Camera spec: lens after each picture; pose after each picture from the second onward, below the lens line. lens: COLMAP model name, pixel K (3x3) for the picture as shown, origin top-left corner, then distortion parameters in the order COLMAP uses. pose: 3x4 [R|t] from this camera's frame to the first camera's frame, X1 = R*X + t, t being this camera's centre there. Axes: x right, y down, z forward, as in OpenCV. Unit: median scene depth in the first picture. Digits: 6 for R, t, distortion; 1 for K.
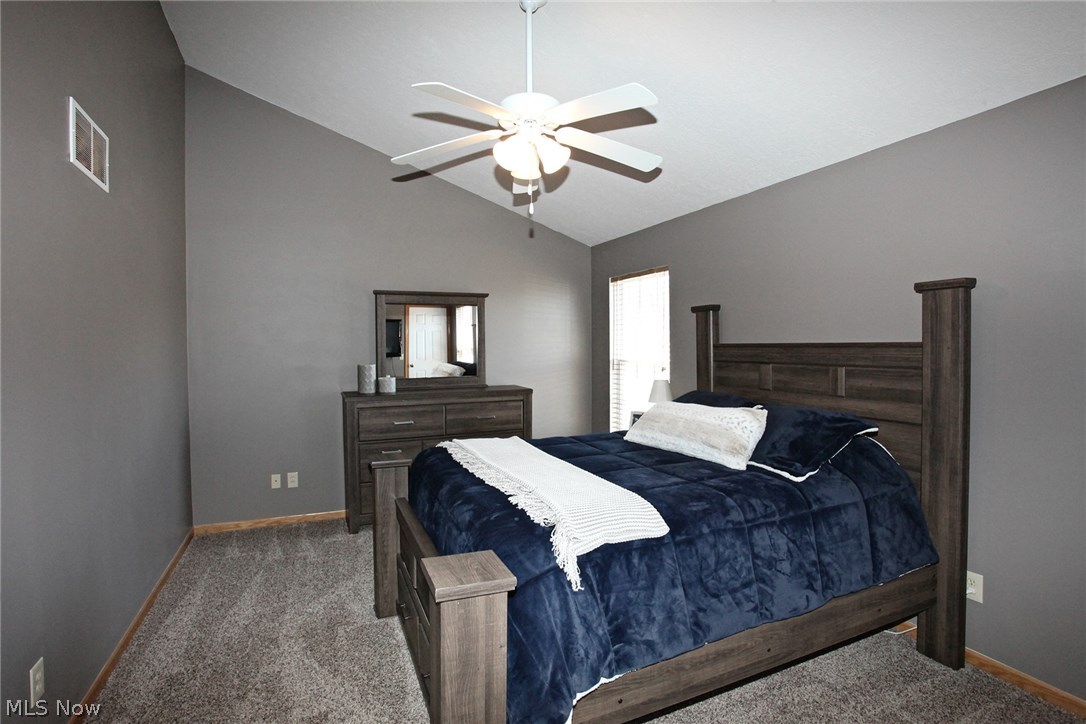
lens RADIAL K [[532.2, 0, 543.0], [0, 532.2, 362.0], [0, 0, 1]] dist [-0.071615, 0.031727]
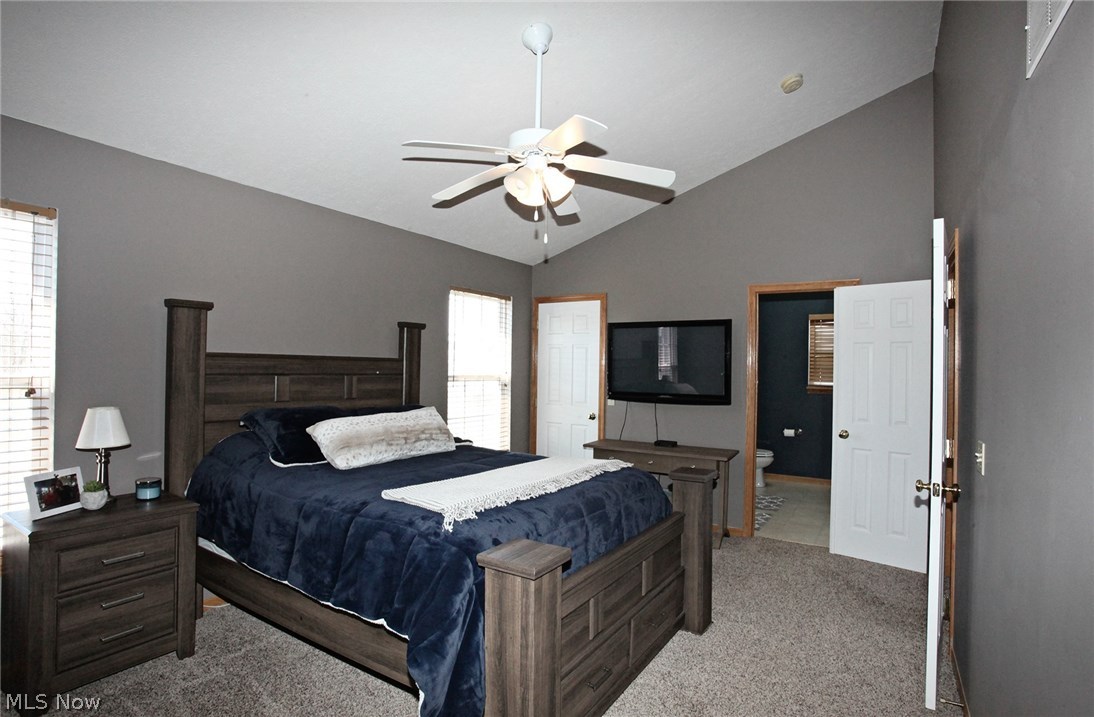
lens RADIAL K [[555.2, 0, 548.6], [0, 555.2, 346.8], [0, 0, 1]] dist [-0.048497, 0.000091]
pose [[-0.550715, 0.030557, 0.834134, -0.836916], [0.014496, 0.999529, -0.027046, -0.017757], [-0.834567, -0.002803, -0.550899, 1.312079]]
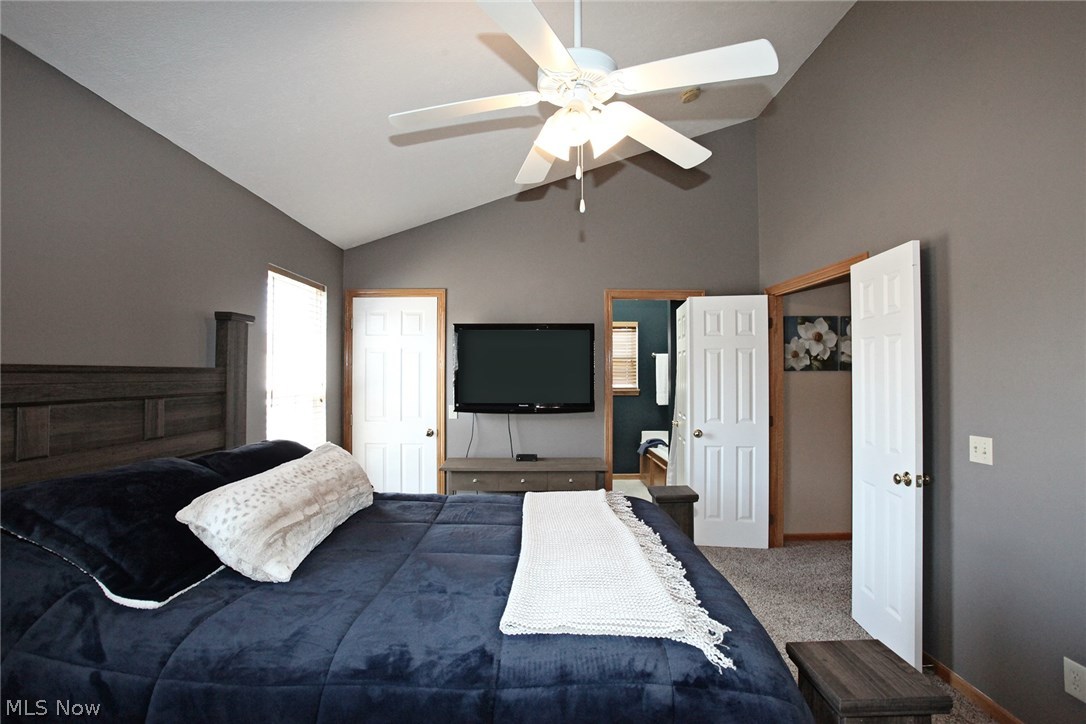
lens RADIAL K [[532.2, 0, 543.0], [0, 532.2, 362.0], [0, 0, 1]] dist [-0.071615, 0.031727]
pose [[-0.917269, 0.017360, 0.397889, -0.244026], [0.020687, 0.999778, 0.004069, -0.034758], [-0.397730, 0.011964, -0.917424, 1.423838]]
